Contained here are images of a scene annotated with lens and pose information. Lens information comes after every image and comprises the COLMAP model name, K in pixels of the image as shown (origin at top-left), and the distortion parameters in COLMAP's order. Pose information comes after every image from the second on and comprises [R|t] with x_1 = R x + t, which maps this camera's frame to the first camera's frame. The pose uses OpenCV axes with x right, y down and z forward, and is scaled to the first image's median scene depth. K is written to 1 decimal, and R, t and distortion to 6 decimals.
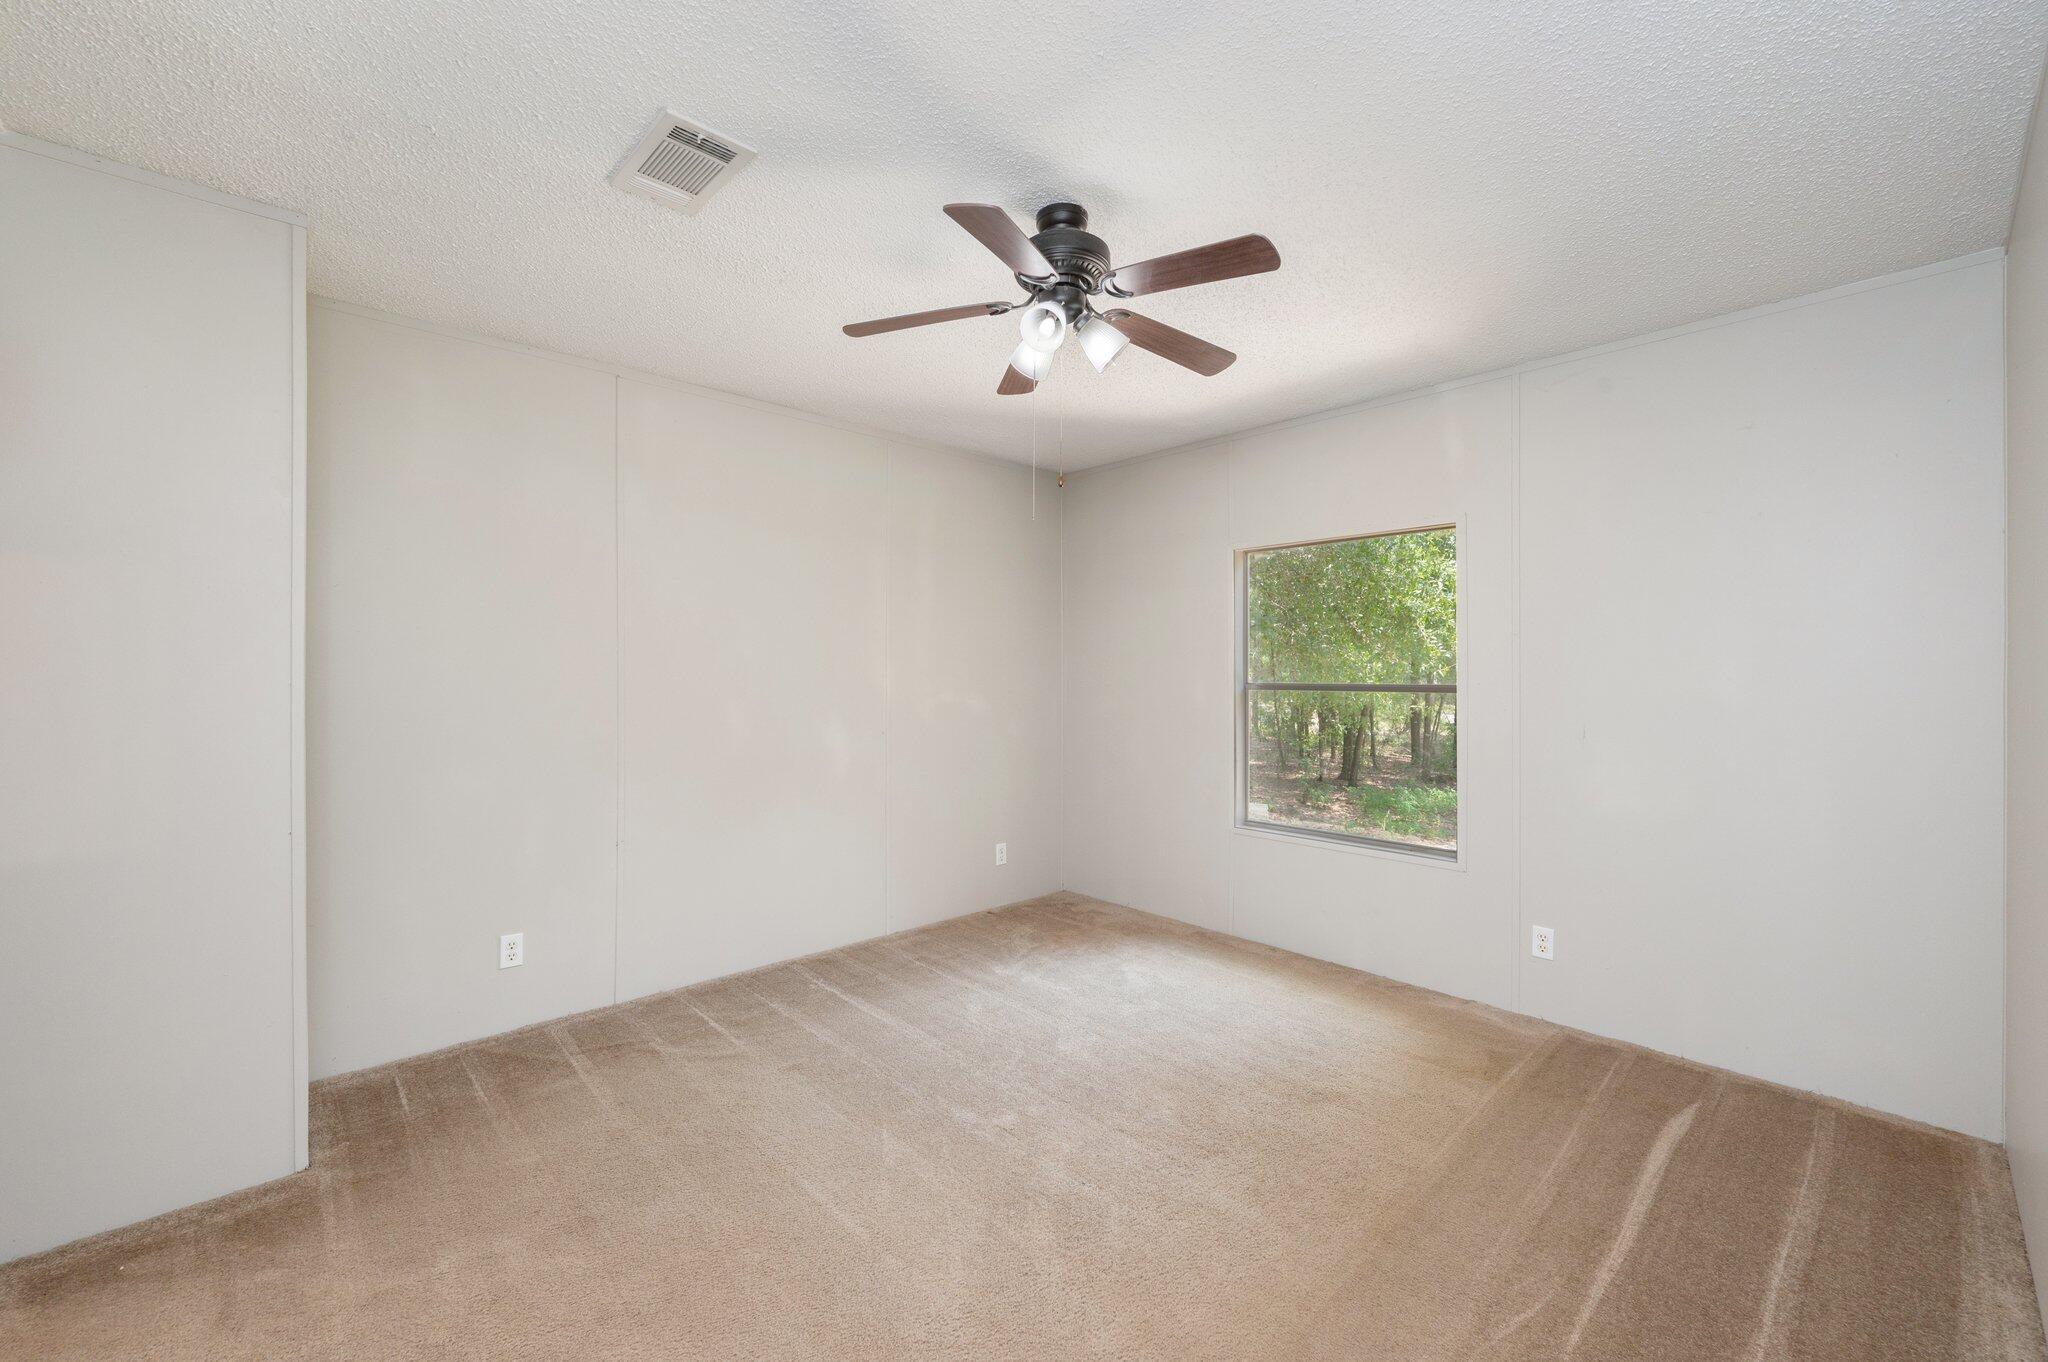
lens RADIAL K [[830.8, 0, 1027.6], [0, 830.8, 673.2], [0, 0, 1]] dist [0.000097, -0.000069]
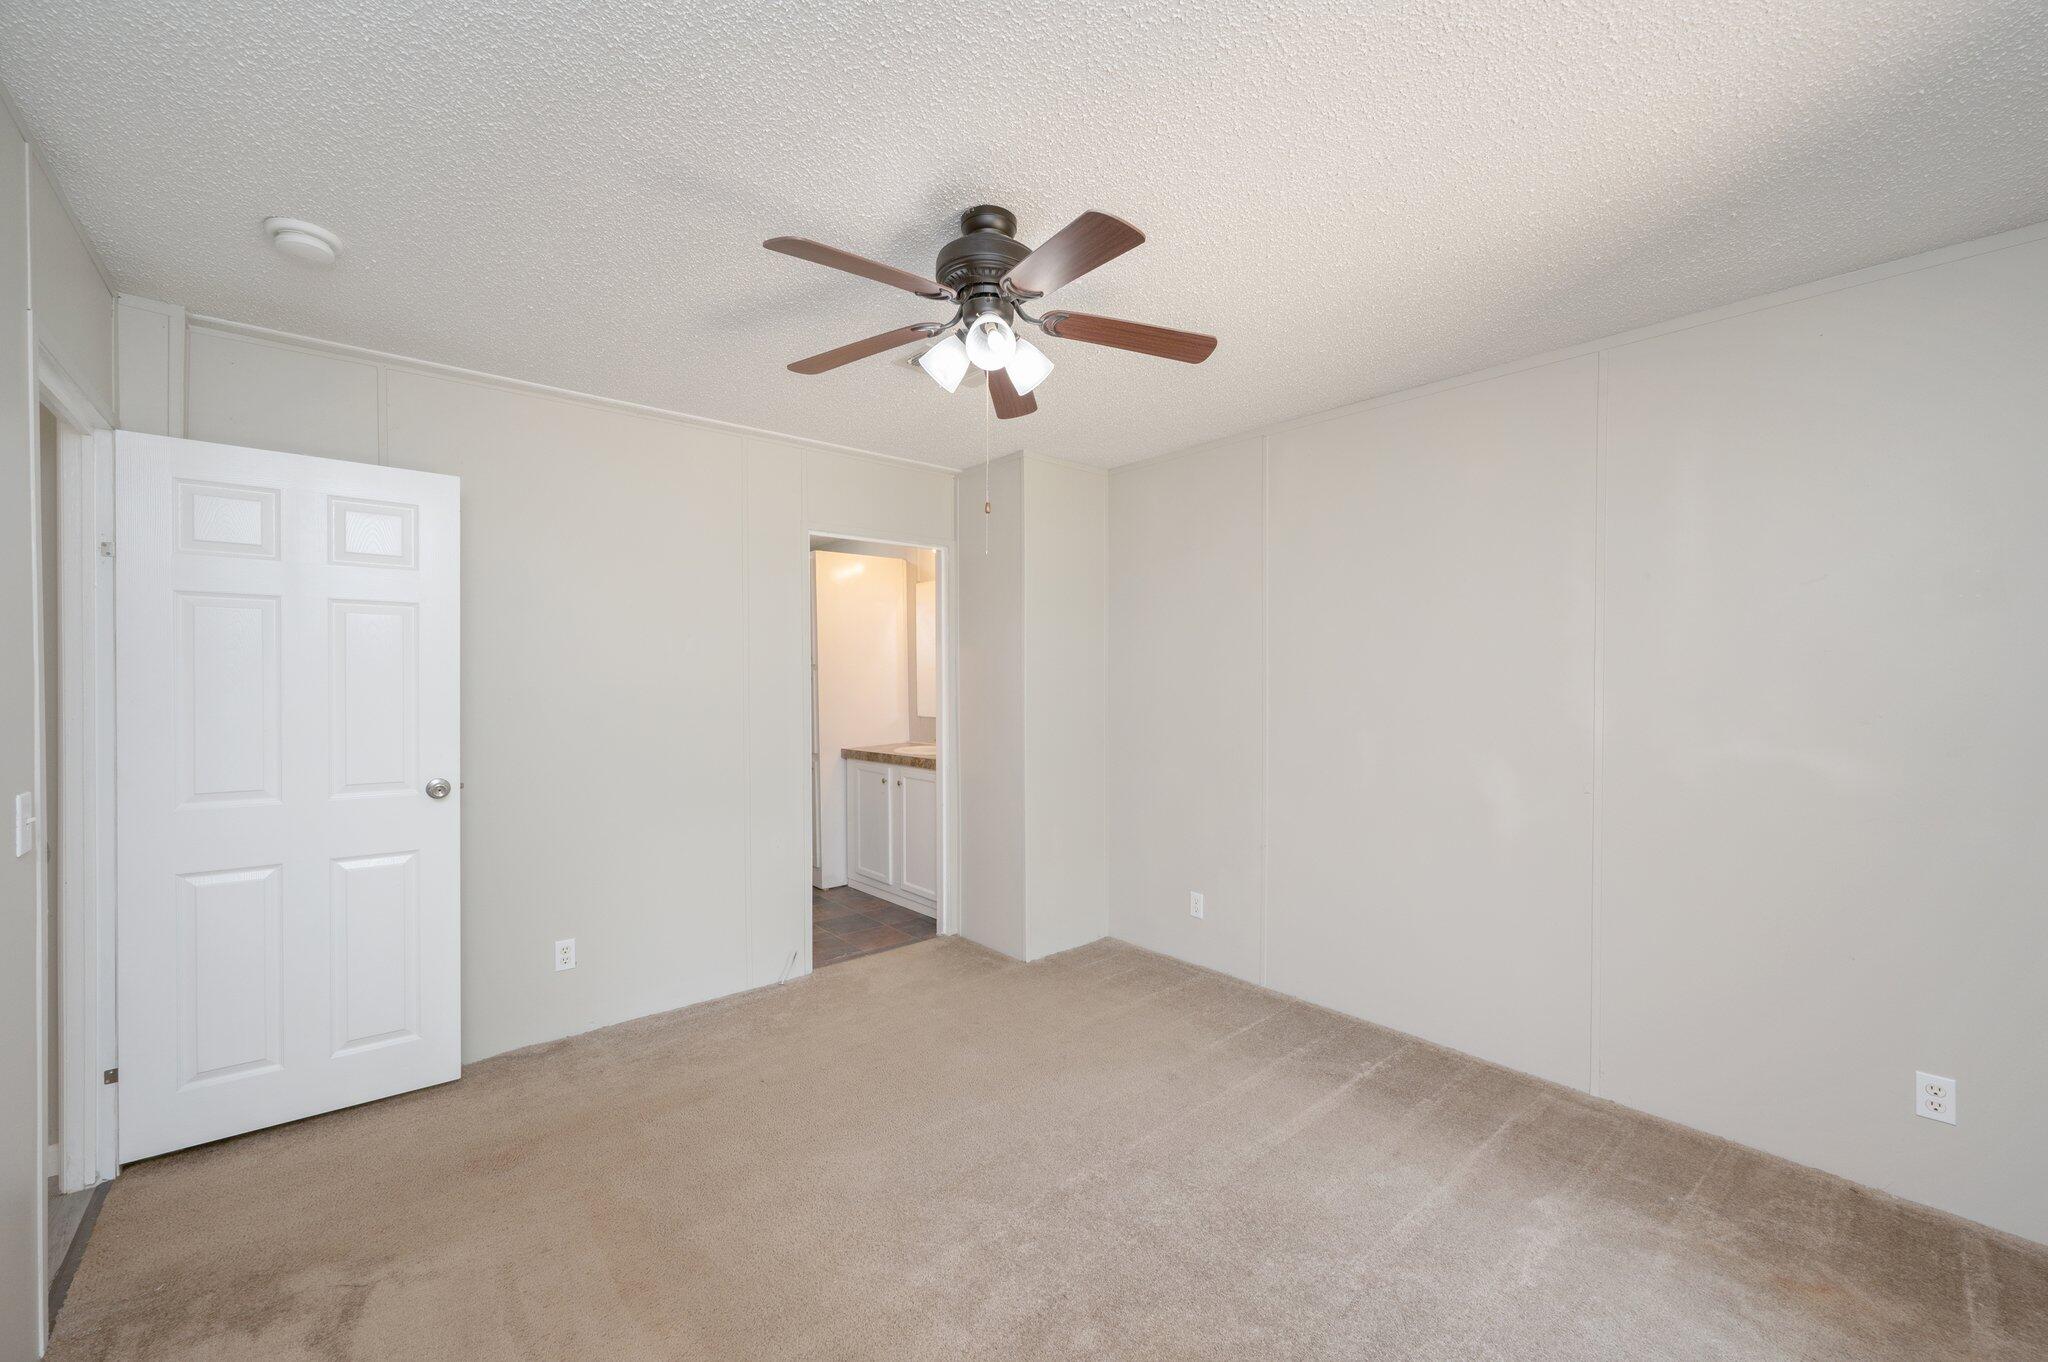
lens RADIAL K [[830.8, 0, 1033.2], [0, 830.8, 693.3], [0, 0, 1]] dist [0.000097, -0.000069]
pose [[-0.060612, 0.016499, -0.998025, 0.601634], [0.005394, 0.999854, 0.016202, -0.023082], [0.998147, -0.004402, -0.060692, 0.691997]]
